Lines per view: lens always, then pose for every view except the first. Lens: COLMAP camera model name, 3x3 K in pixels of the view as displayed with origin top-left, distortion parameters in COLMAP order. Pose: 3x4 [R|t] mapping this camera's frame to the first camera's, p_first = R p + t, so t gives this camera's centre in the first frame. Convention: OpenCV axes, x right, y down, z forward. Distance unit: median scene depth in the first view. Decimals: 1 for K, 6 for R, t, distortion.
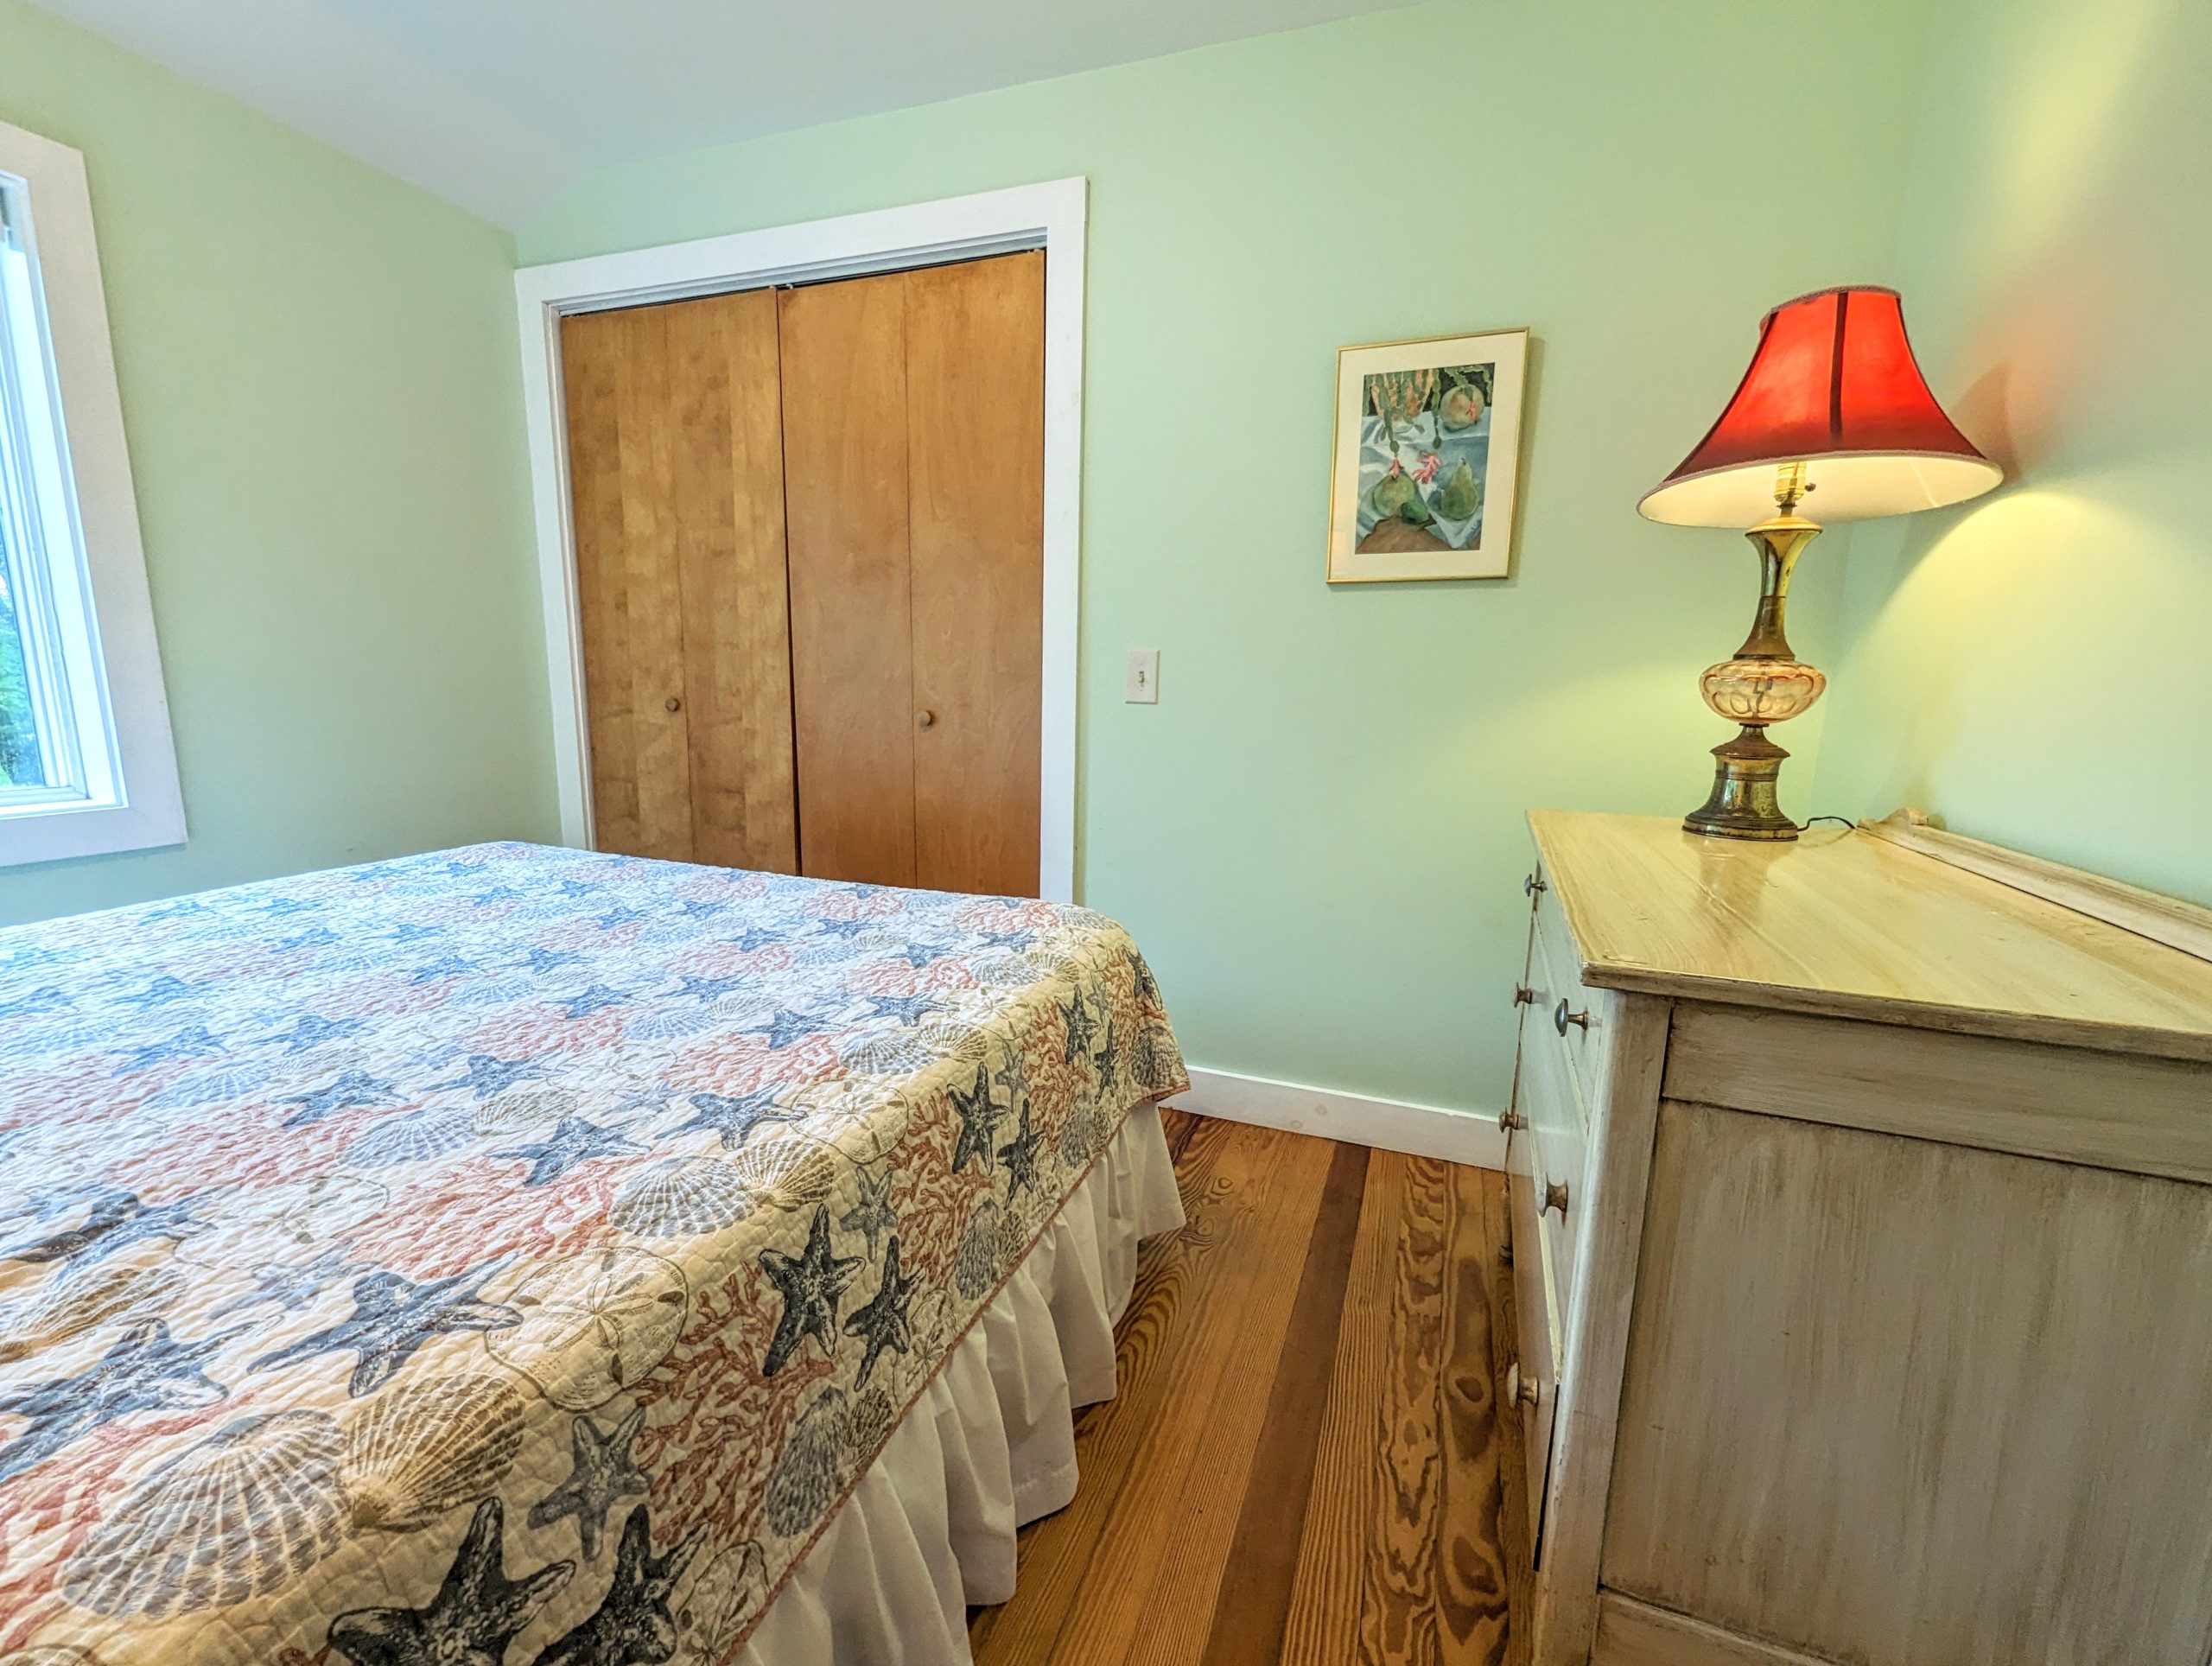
lens RADIAL K [[922.1, 0, 1107.8], [0, 922.1, 836.1], [0, 0, 1]] dist [-0.000341, -0.000669]
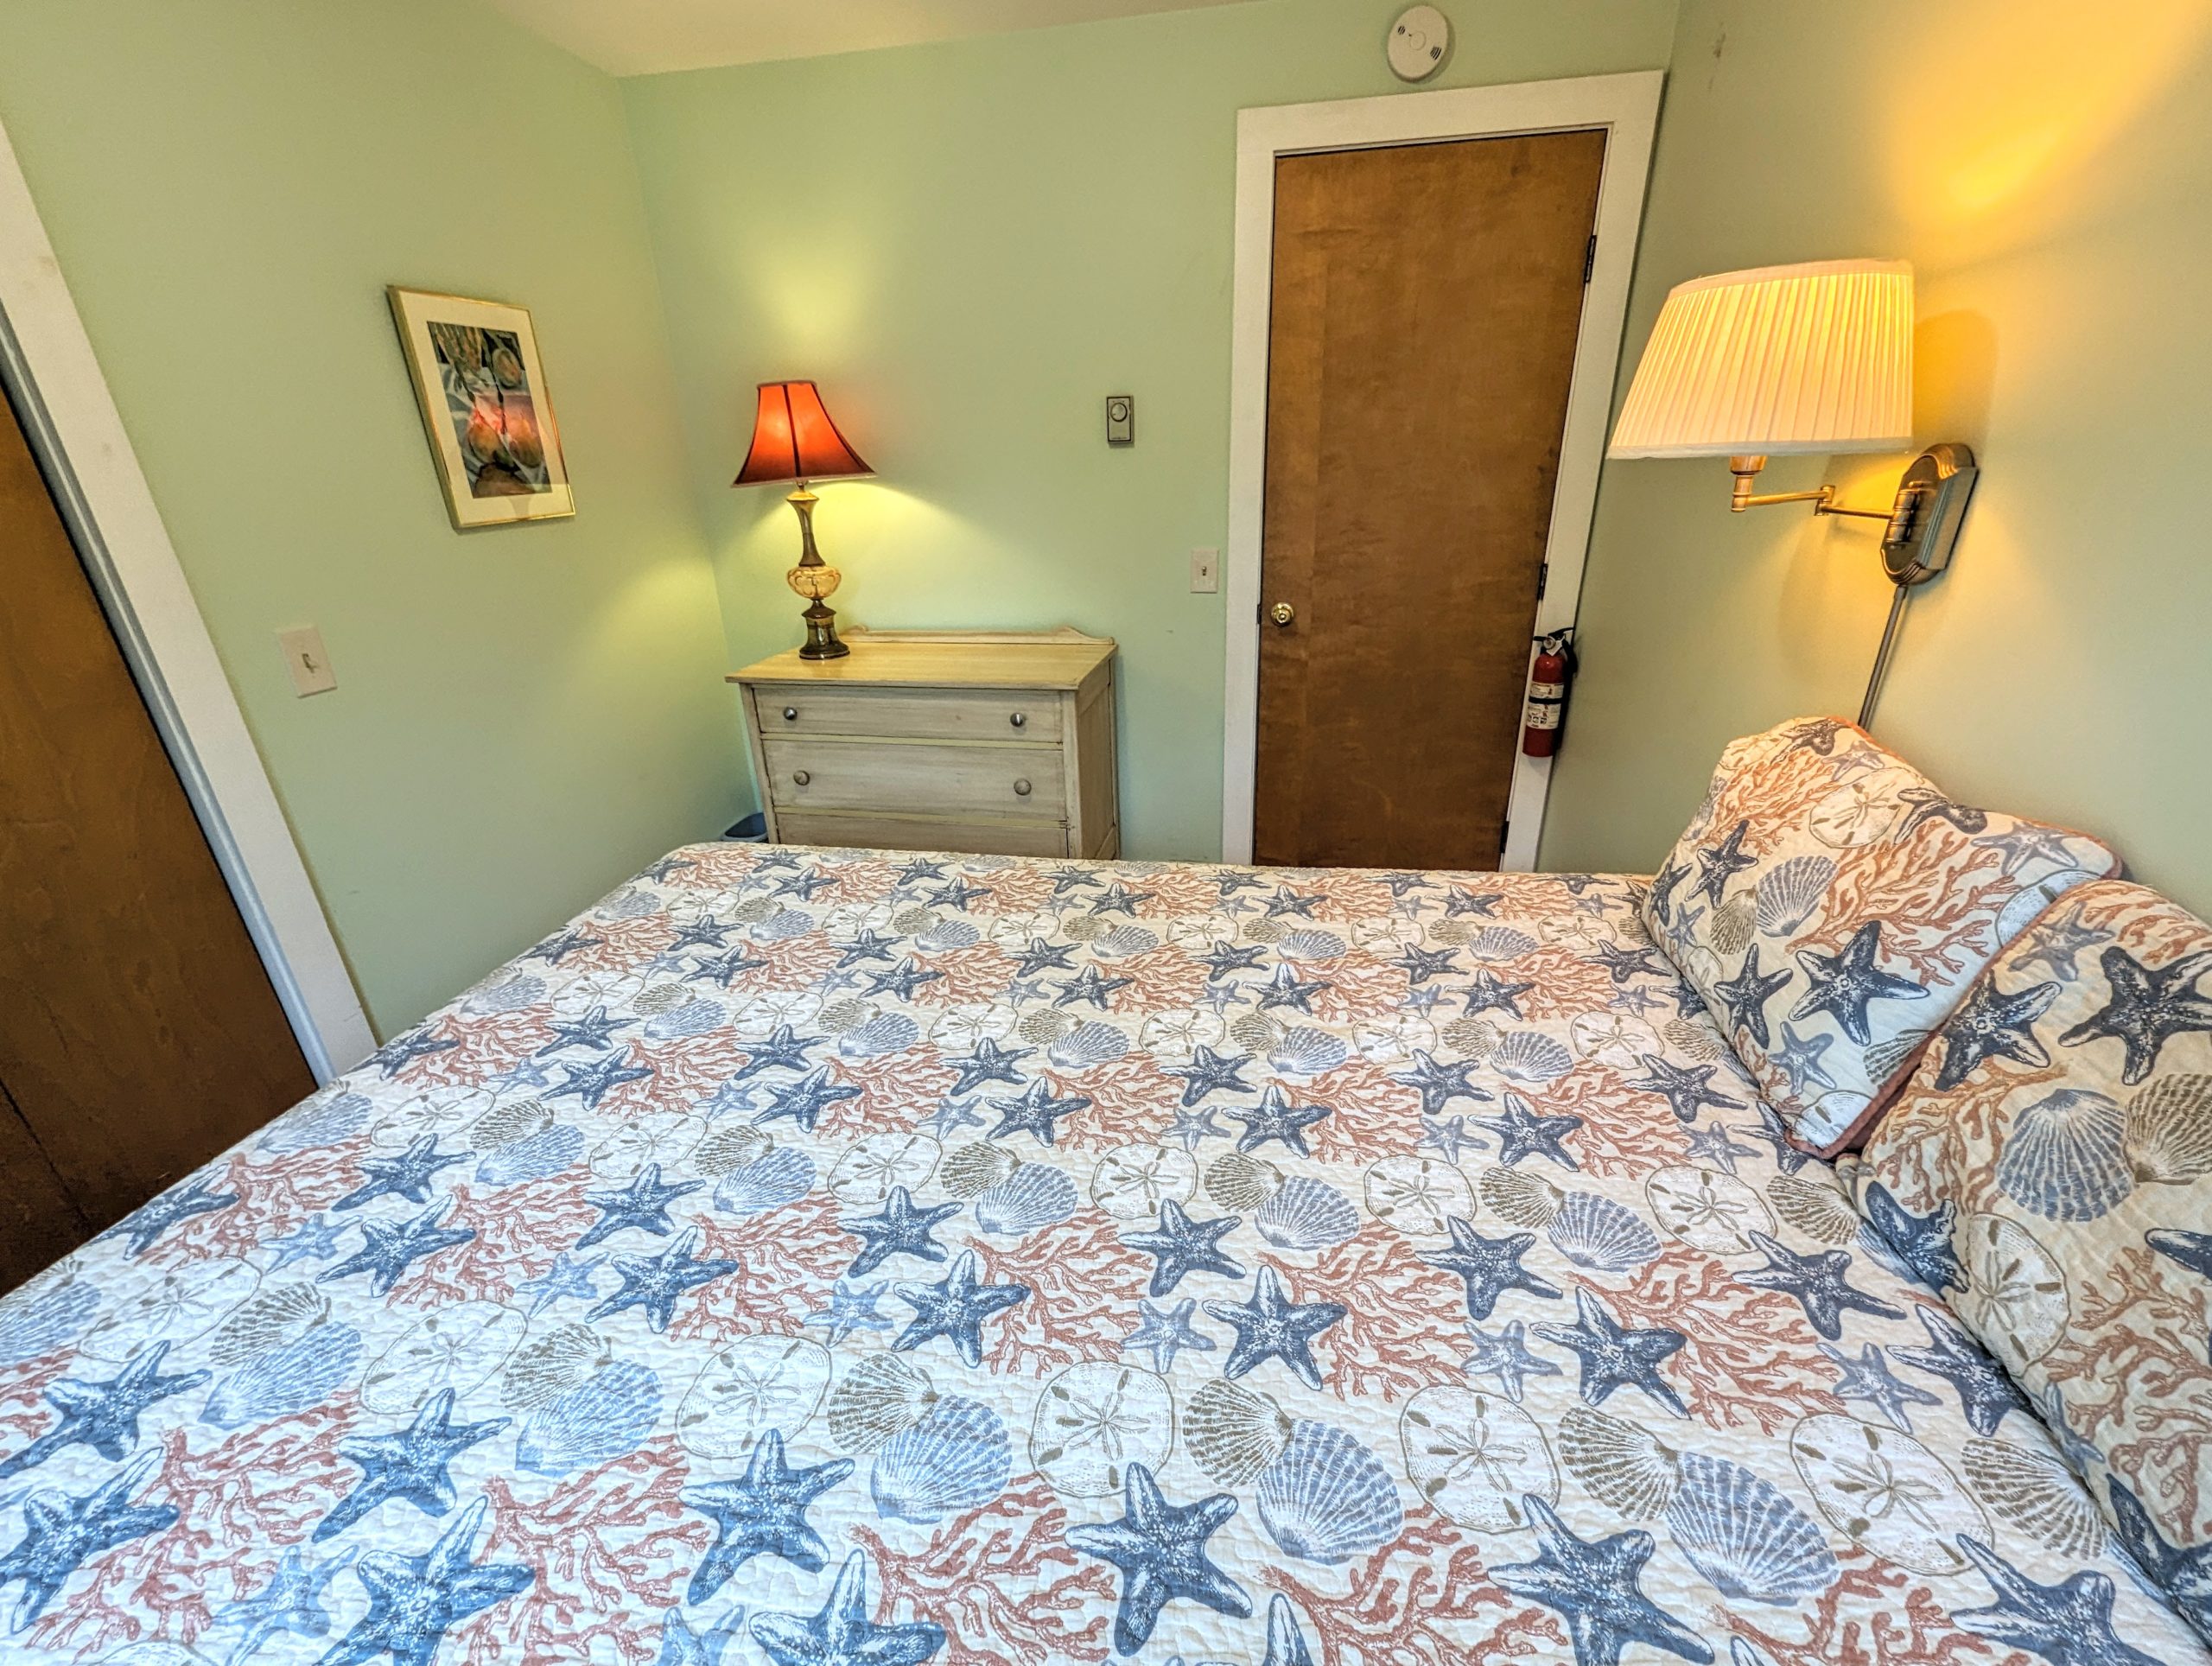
lens RADIAL K [[922.1, 0, 1110.9], [0, 922.1, 833.6], [0, 0, 1]] dist [-0.000341, -0.000669]
pose [[-0.162851, -0.396439, 0.903502, -1.011513], [0.187901, 0.886505, 0.422850, -0.287536], [-0.968593, 0.238631, -0.069876, 0.474288]]
